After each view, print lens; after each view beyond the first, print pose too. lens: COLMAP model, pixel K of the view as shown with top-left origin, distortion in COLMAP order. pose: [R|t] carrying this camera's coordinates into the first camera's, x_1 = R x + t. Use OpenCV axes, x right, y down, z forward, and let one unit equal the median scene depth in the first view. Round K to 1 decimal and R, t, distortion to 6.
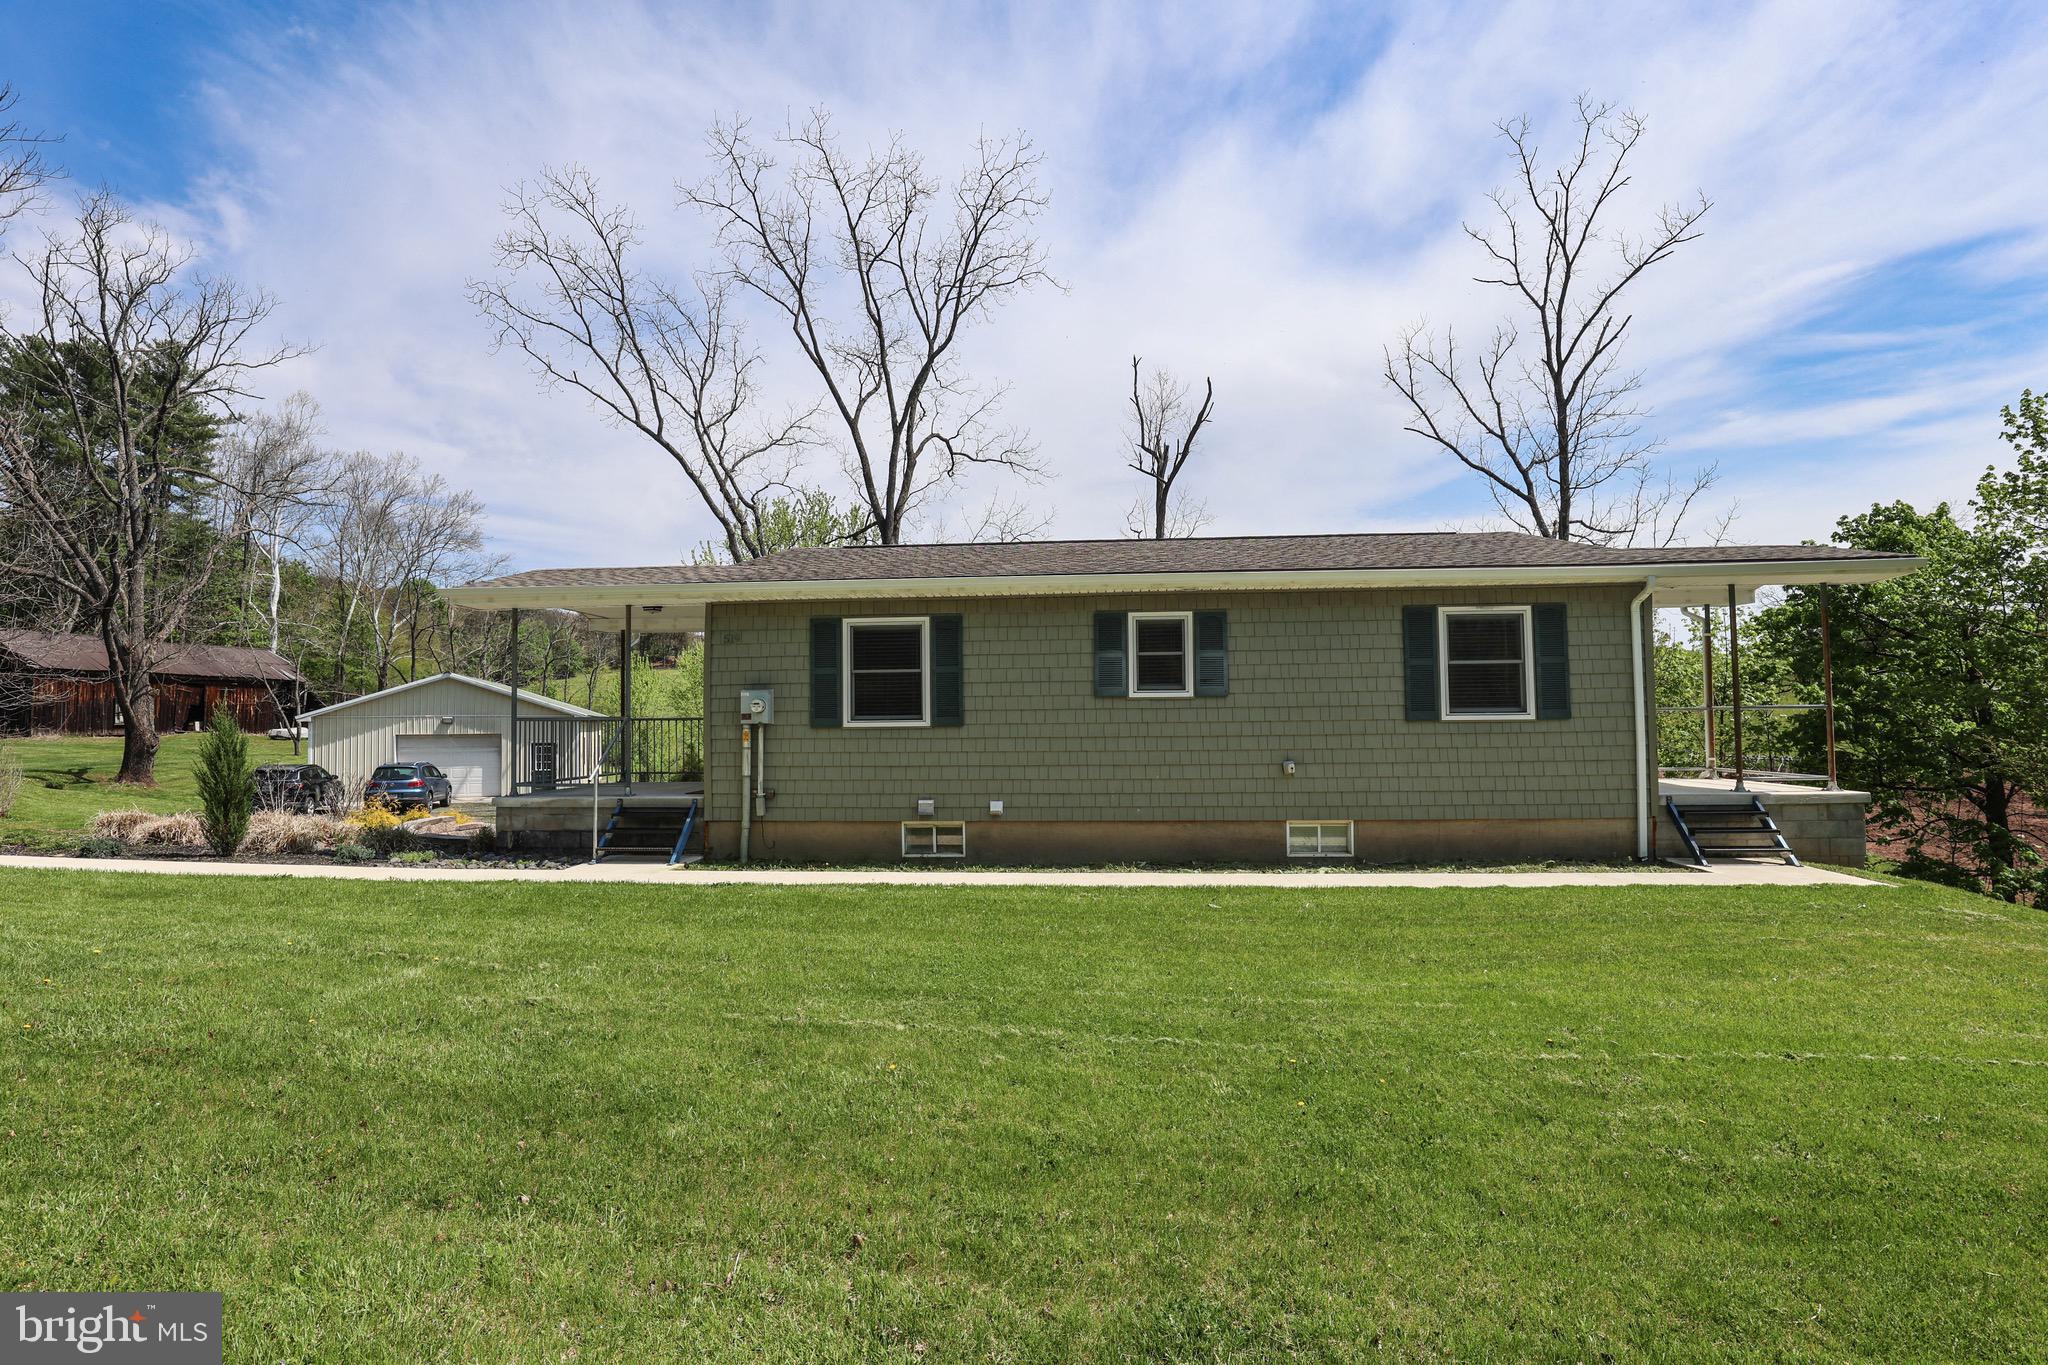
lens RADIAL K [[942.9, 0, 1018.5], [0, 942.9, 681.0], [0, 0, 1]] dist [-0.035739, 0.007559]
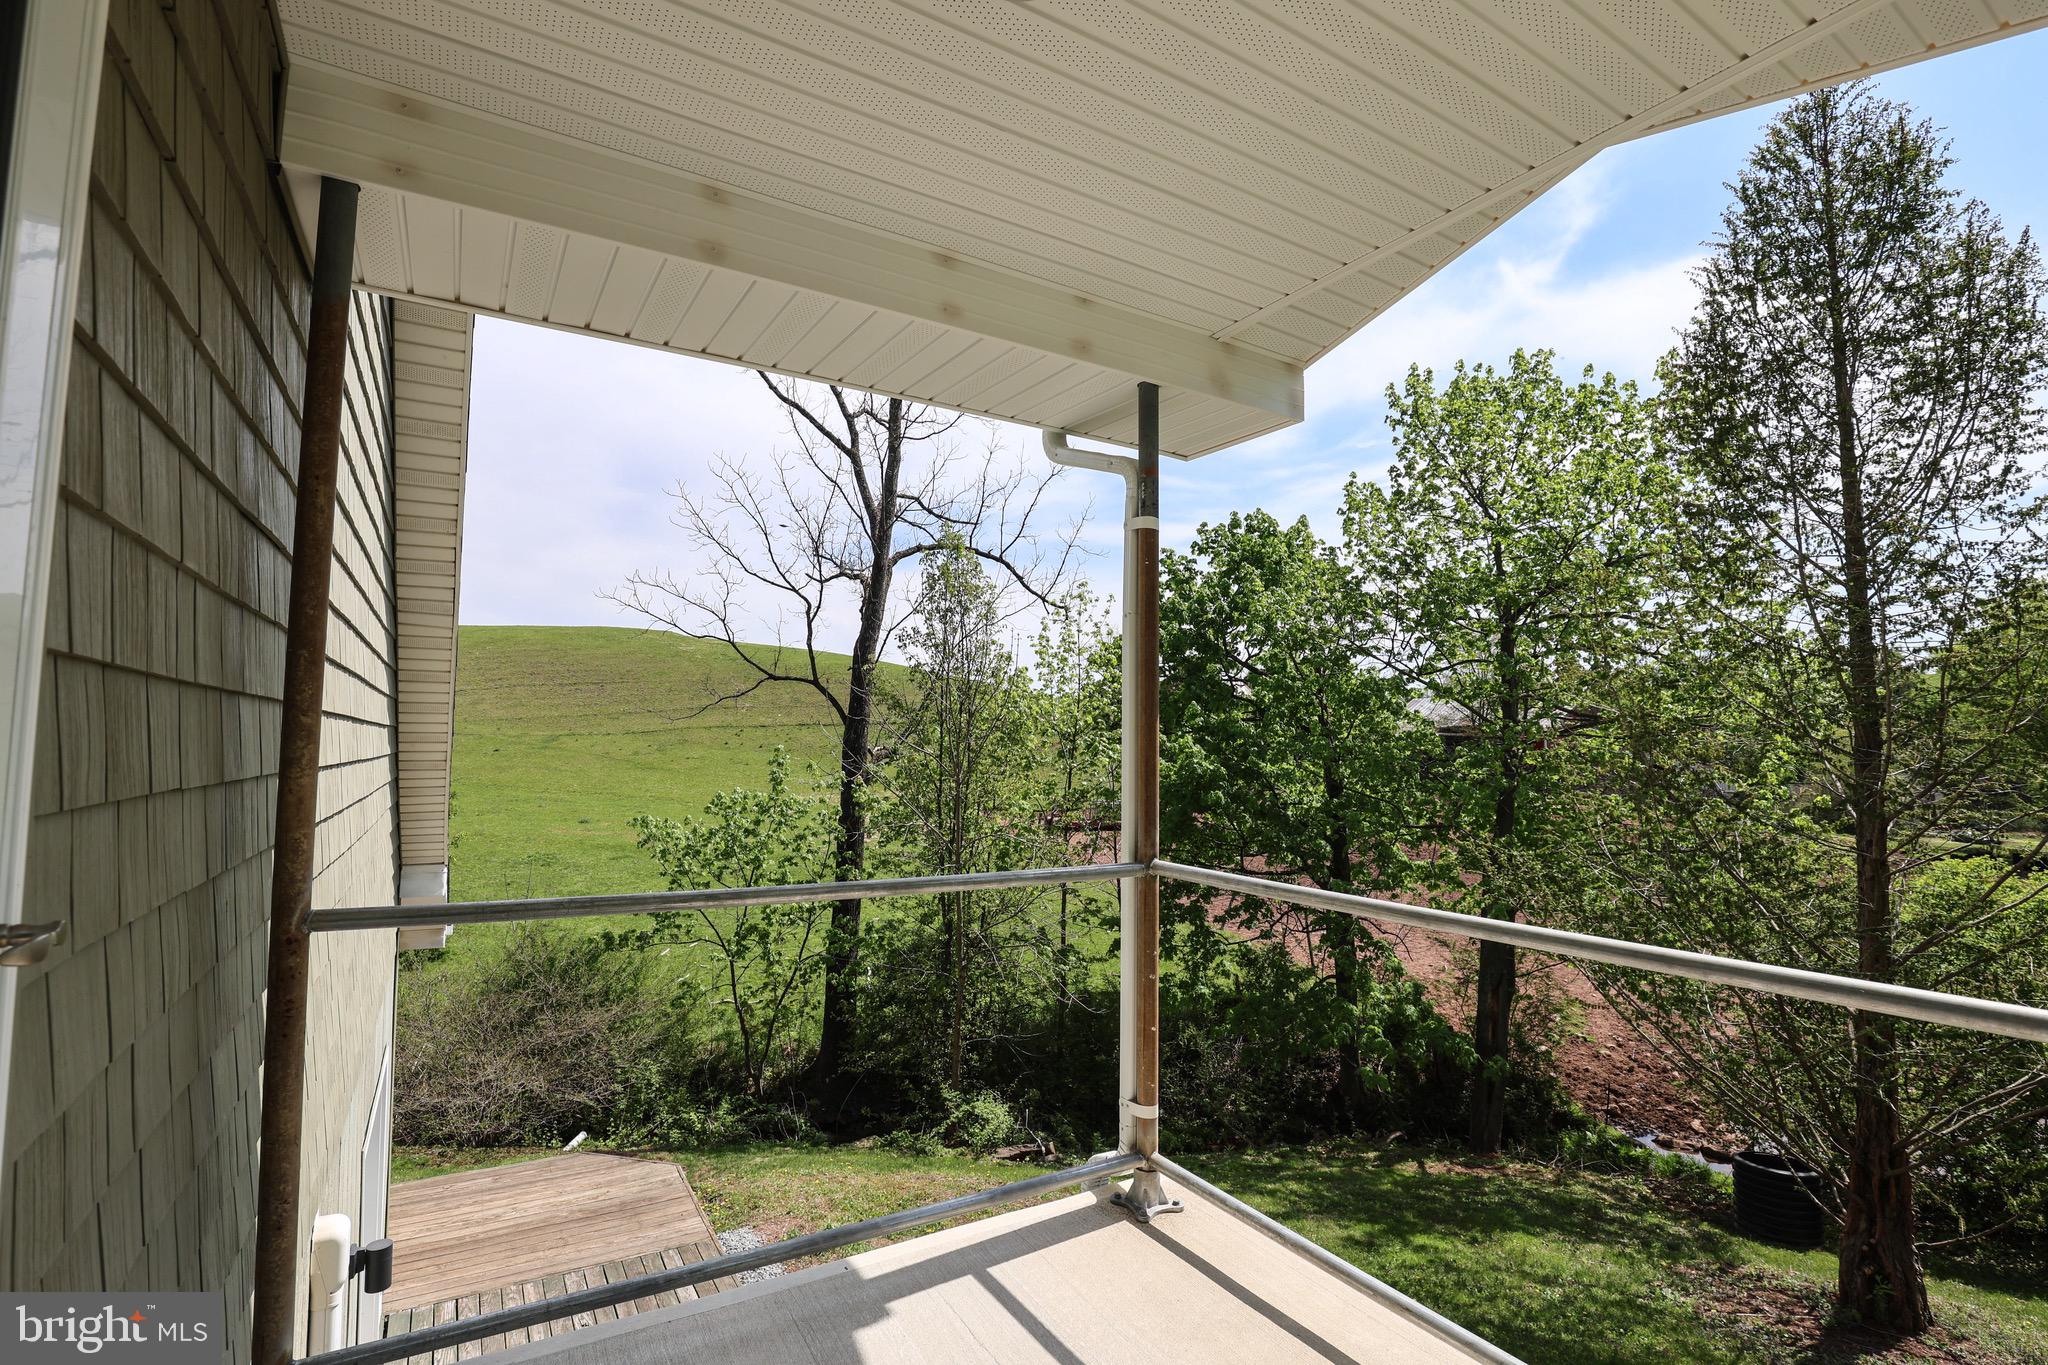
lens RADIAL K [[942.9, 0, 1018.5], [0, 942.9, 681.0], [0, 0, 1]] dist [-0.035739, 0.007559]
pose [[0.814725, 0.059048, 0.576833, 0.666585], [-0.041815, 0.998194, -0.043121, -0.002885], [-0.578338, 0.011011, 0.815723, 0.938798]]
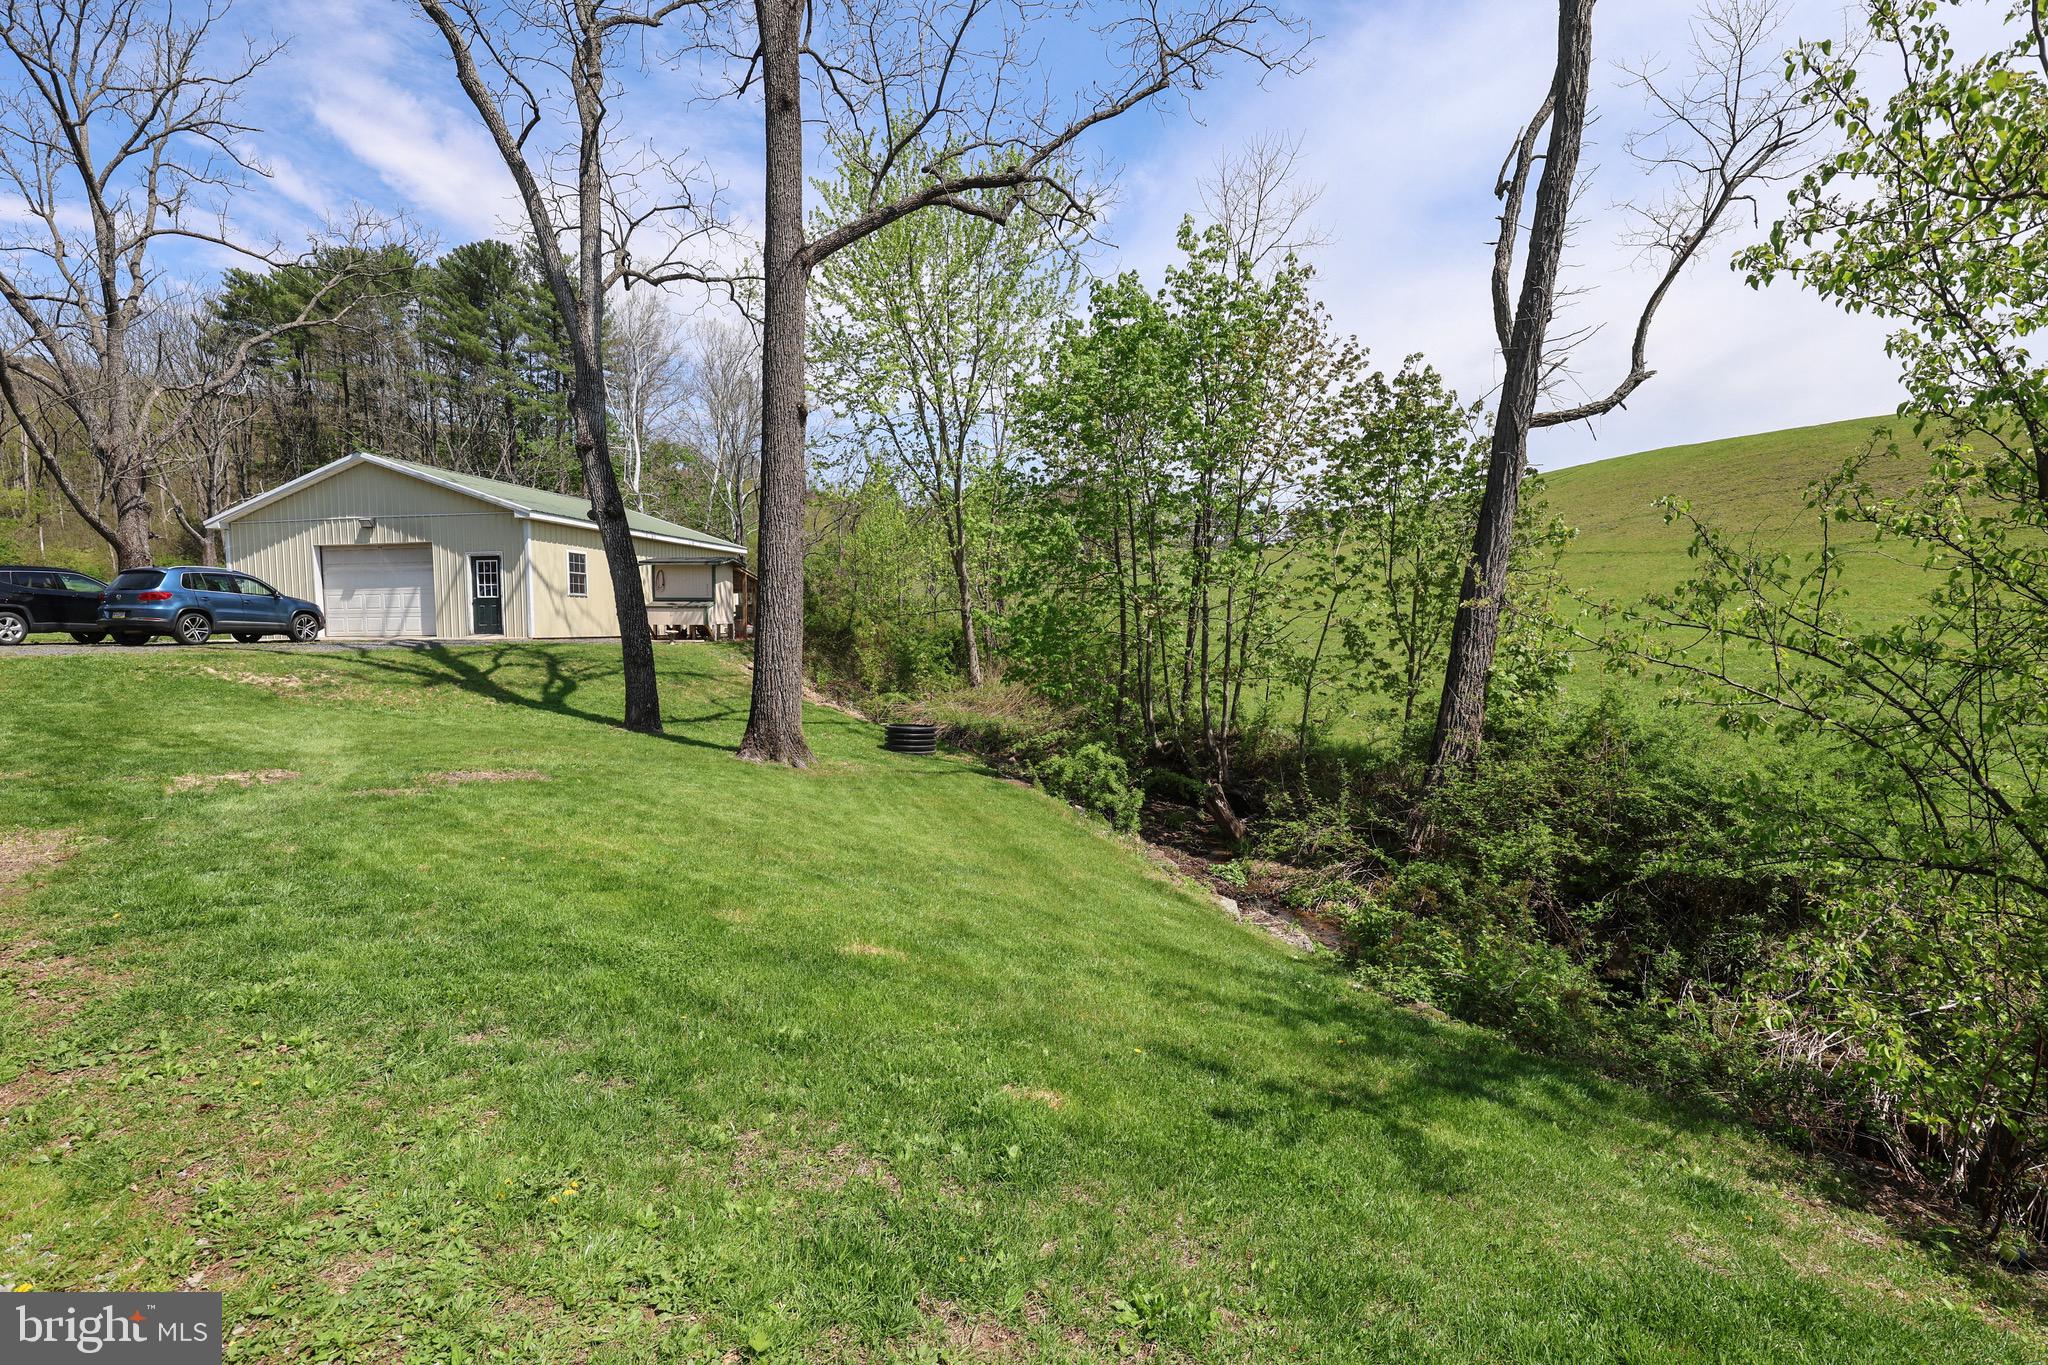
lens RADIAL K [[942.9, 0, 1018.5], [0, 942.9, 681.0], [0, 0, 1]] dist [-0.035739, 0.007559]
pose [[0.880157, 0.029474, -0.473767, 0.425307], [0.021047, 0.994666, 0.100982, 0.308533], [0.474216, -0.098851, 0.874842, 1.926384]]
